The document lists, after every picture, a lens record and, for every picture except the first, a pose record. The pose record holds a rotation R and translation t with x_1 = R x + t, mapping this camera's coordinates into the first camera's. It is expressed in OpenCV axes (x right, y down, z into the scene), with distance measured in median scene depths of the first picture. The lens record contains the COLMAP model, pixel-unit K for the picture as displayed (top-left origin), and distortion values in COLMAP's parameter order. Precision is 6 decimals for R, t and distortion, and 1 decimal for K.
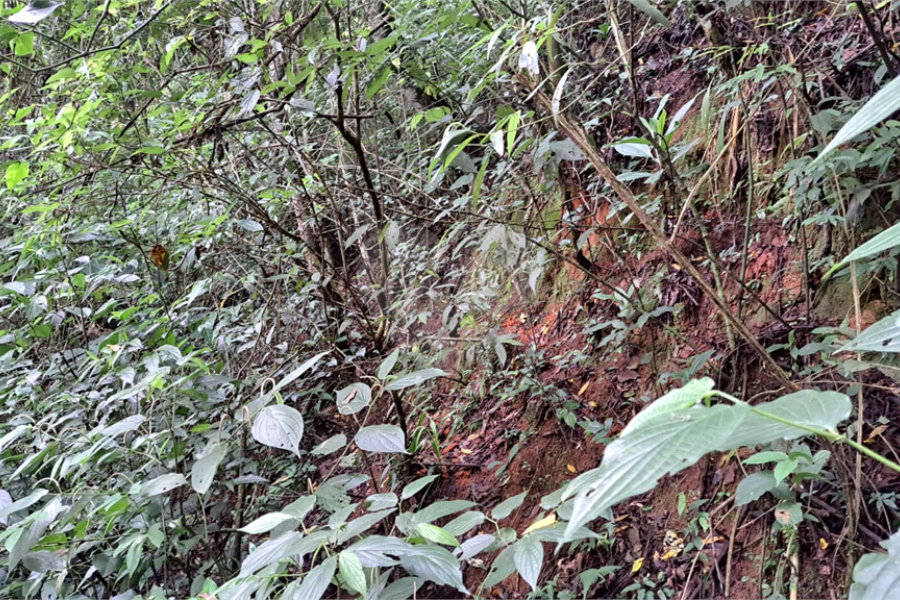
lens RADIAL K [[749.4, 0, 449.6], [0, 749.4, 299.4], [0, 0, 1]] dist [-0.002441, -0.004568]
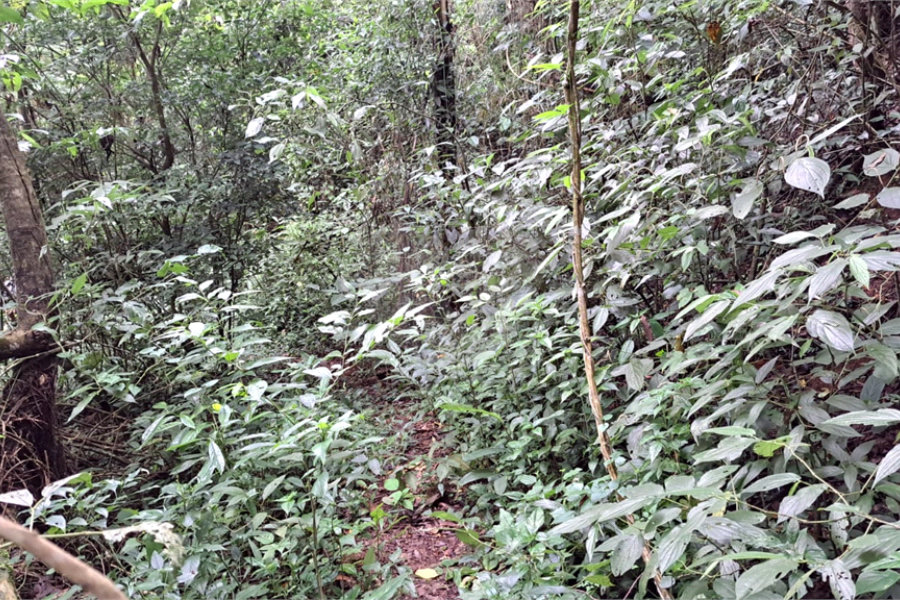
lens RADIAL K [[749.4, 0, 451.3], [0, 749.4, 297.8], [0, 0, 1]] dist [-0.002441, -0.004568]
pose [[0.794893, 0.159633, -0.585373, 0.029817], [0.009098, 0.961525, 0.274566, 0.011908], [0.606681, -0.223576, 0.762858, -0.174411]]
